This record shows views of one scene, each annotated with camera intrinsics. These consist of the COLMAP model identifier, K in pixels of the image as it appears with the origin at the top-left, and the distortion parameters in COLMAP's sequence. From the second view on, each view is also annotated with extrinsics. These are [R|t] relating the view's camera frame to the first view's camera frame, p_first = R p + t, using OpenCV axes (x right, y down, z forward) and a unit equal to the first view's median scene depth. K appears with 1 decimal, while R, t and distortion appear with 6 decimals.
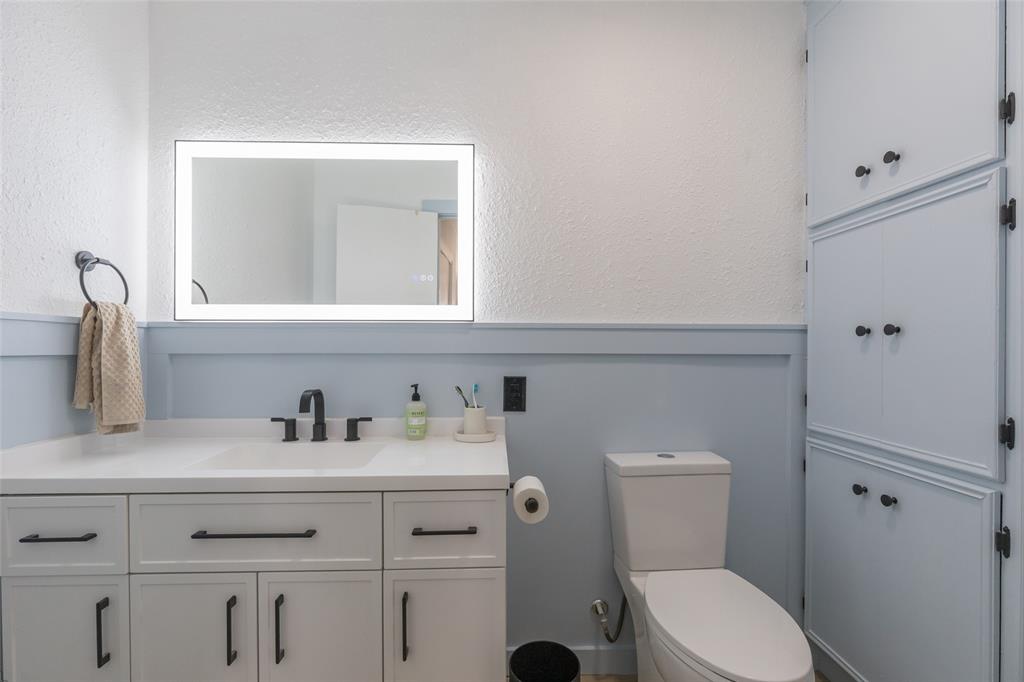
lens RADIAL K [[463.3, 0, 519.2], [0, 463.3, 344.5], [0, 0, 1]] dist [0.002192, -0.000281]
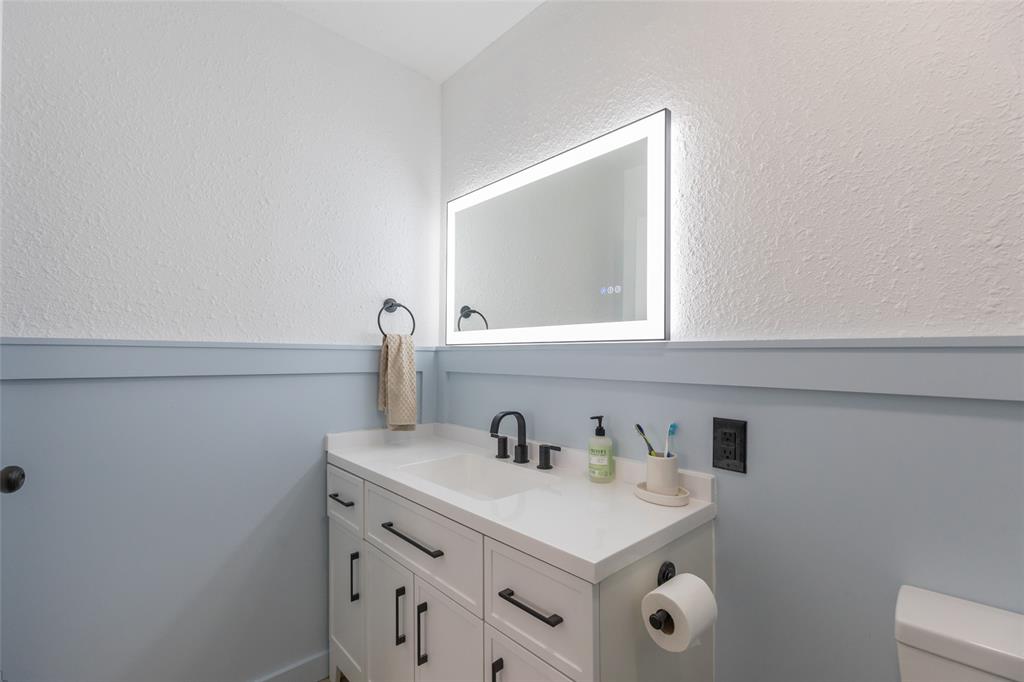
lens RADIAL K [[463.3, 0, 513.9], [0, 463.3, 344.9], [0, 0, 1]] dist [0.002192, -0.000281]
pose [[0.641094, -0.014710, -0.767321, 0.331628], [-0.001818, 0.999784, -0.020685, -0.026986], [0.767460, 0.014656, 0.640929, 0.334893]]
